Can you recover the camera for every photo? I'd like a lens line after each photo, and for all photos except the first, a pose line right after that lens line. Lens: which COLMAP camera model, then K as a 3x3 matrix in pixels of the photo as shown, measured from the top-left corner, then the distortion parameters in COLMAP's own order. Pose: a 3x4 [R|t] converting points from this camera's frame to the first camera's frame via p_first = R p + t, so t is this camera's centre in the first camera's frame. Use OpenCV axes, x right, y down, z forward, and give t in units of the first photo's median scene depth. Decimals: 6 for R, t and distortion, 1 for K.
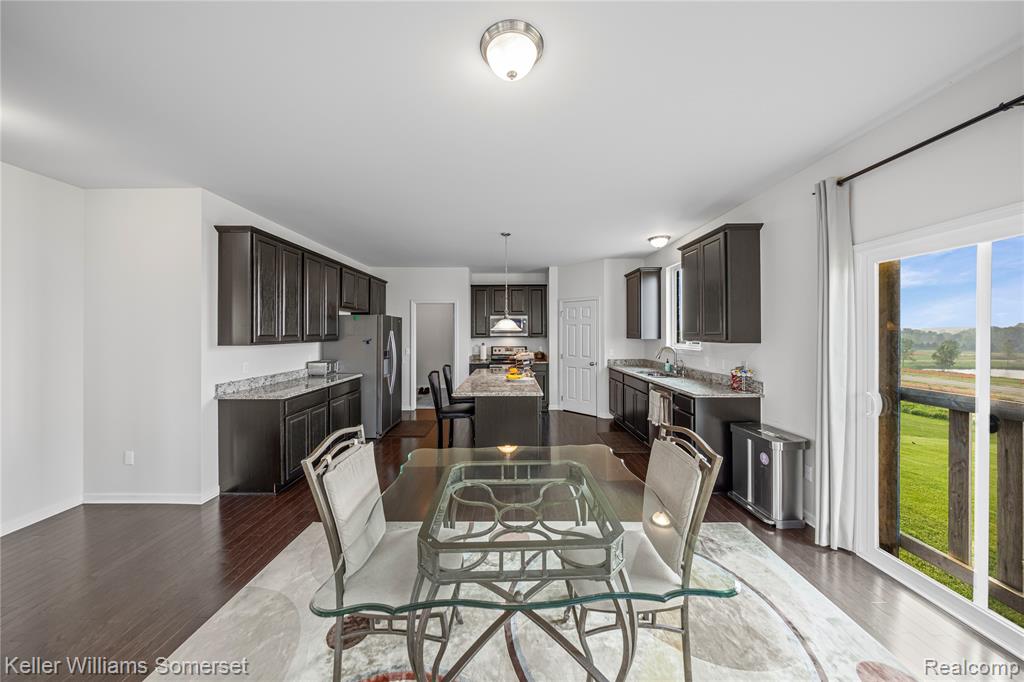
lens RADIAL K [[329.2, 0, 512.0], [0, 329.2, 341.0], [0, 0, 1]] dist [0.000147, 0.000000]
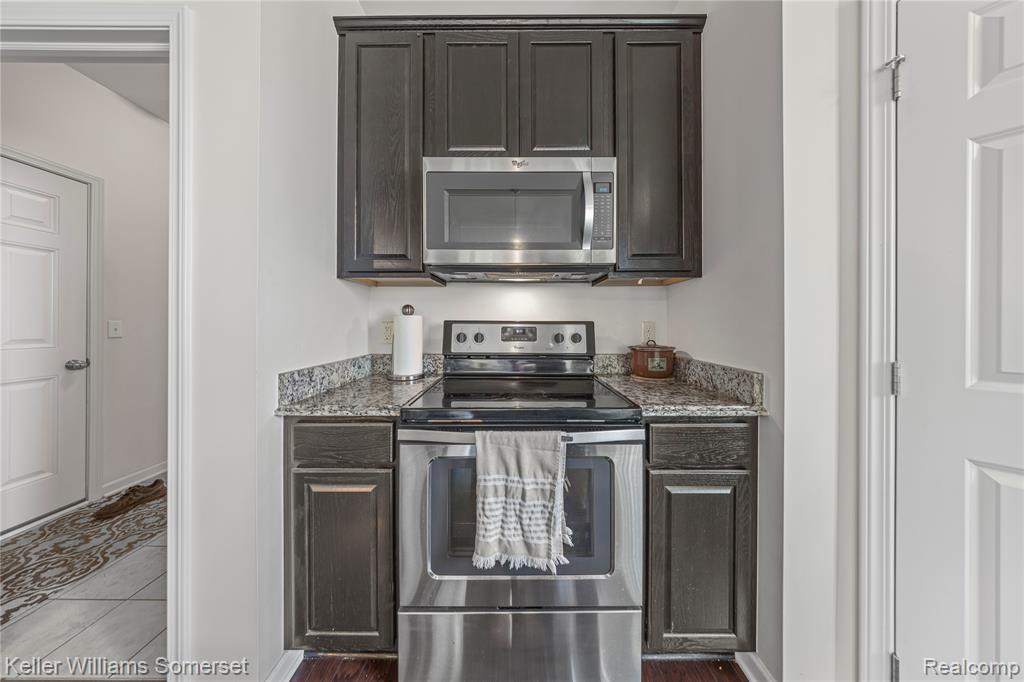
lens RADIAL K [[294.2, 0, 514.1], [0, 294.2, 324.0], [0, 0, 1]] dist [0.000098, 0.000001]
pose [[0.999988, 0.001336, -0.004639, -0.013526], [-0.001458, 0.999650, -0.026410, 0.028221], [0.004602, 0.026416, 0.999640, 0.902139]]
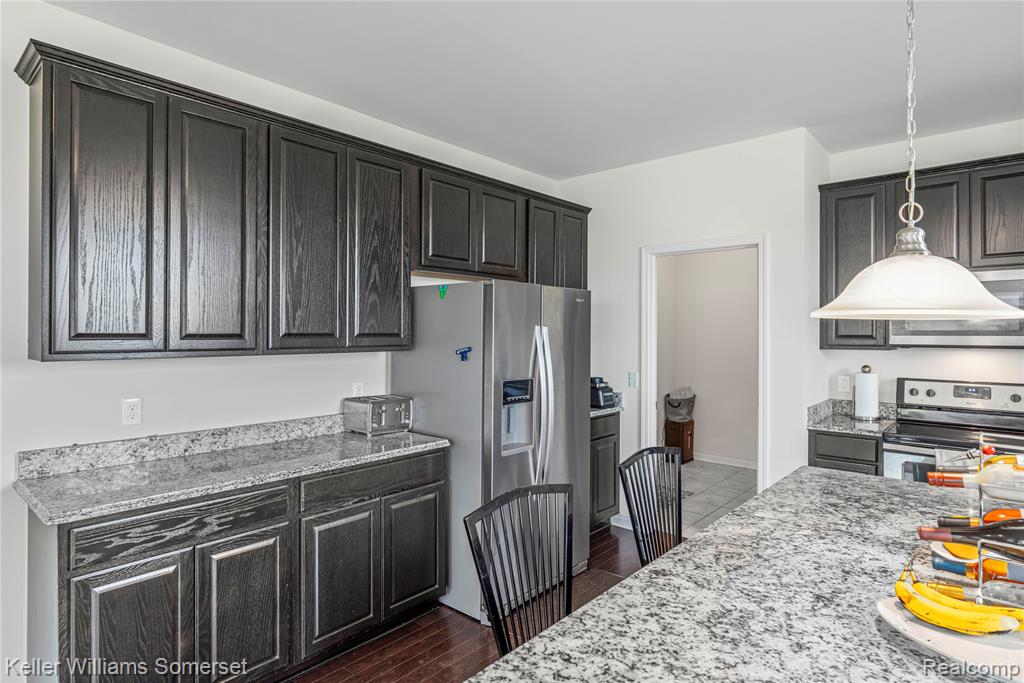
lens RADIAL K [[554.1, 0, 510.8], [0, 554.1, 329.9], [0, 0, 1]] dist [-0.002120, -0.001090]
pose [[0.752131, -0.000617, -0.659013, 0.006978], [-0.022185, 0.999409, -0.026256, -0.007413], [0.658640, 0.034368, 0.751673, 0.425894]]
